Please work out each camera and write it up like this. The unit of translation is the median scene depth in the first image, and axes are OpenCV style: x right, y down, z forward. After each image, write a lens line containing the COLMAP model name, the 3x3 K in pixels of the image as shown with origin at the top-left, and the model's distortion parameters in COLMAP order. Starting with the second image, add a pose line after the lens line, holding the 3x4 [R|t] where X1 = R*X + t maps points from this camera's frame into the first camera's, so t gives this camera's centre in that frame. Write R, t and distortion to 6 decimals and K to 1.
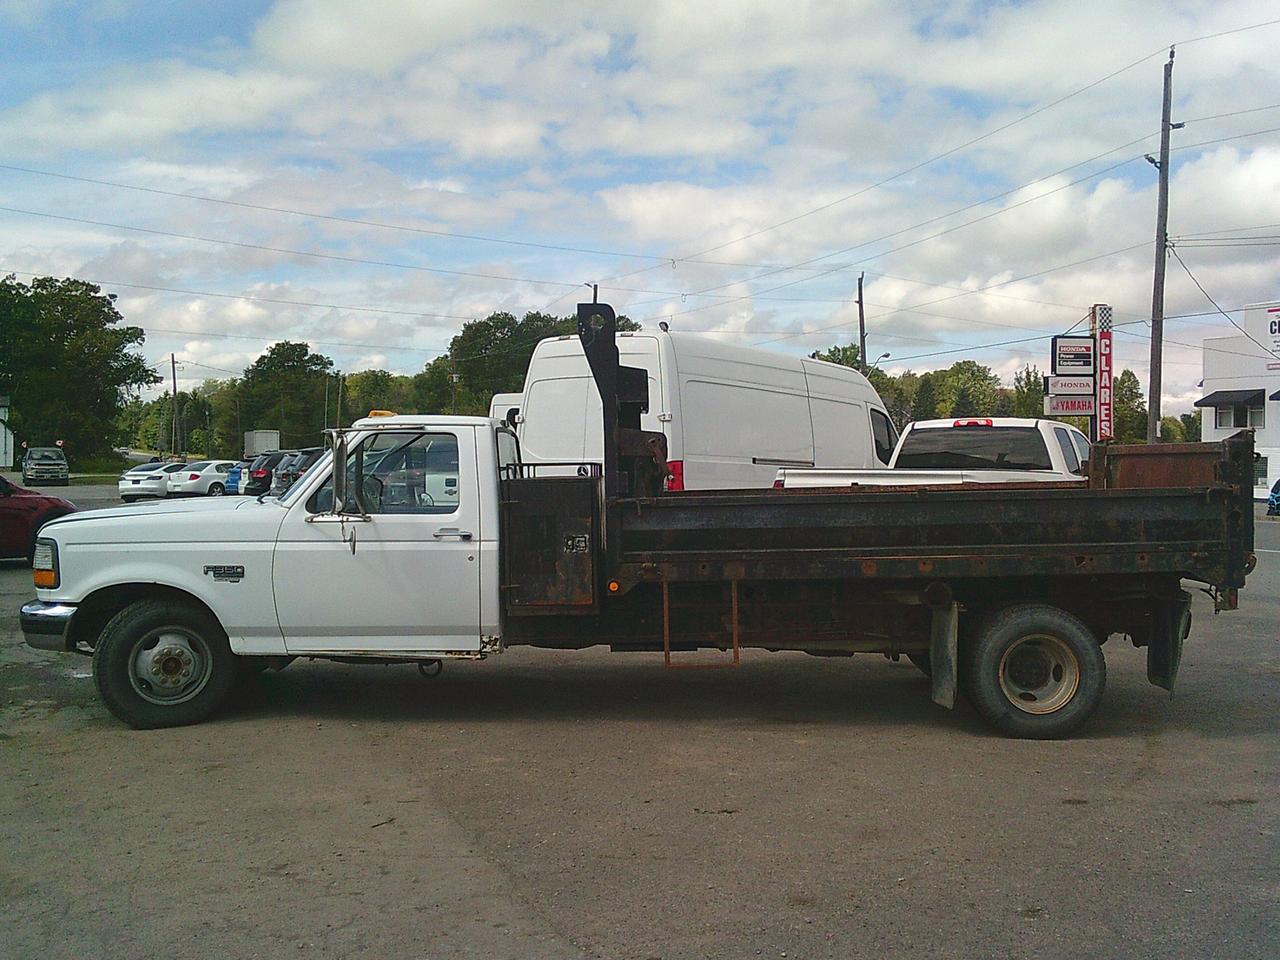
lens RADIAL K [[1366.1, 0, 679.1], [0, 1366.1, 480.2], [0, 0, 1]] dist [0.070445, -0.004702]
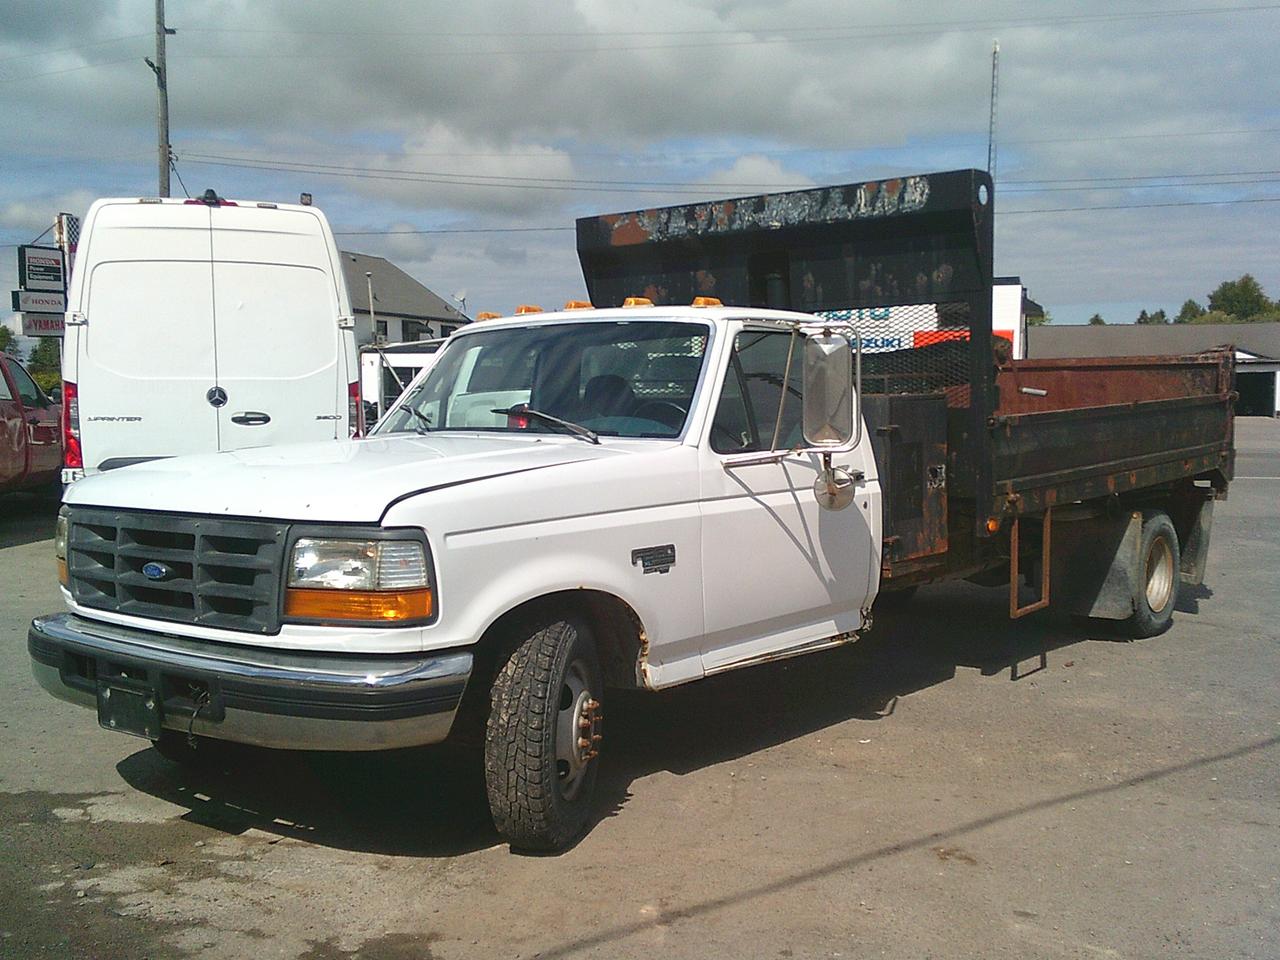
lens RADIAL K [[1343.5, 0, 676.3], [0, 1343.5, 495.3], [0, 0, 1]] dist [0.114921, -0.209704]
pose [[0.647549, -0.069892, 0.758812, -0.149606], [0.020777, 0.997034, 0.074104, -0.000753], [-0.761741, -0.032220, 0.647081, 0.119397]]
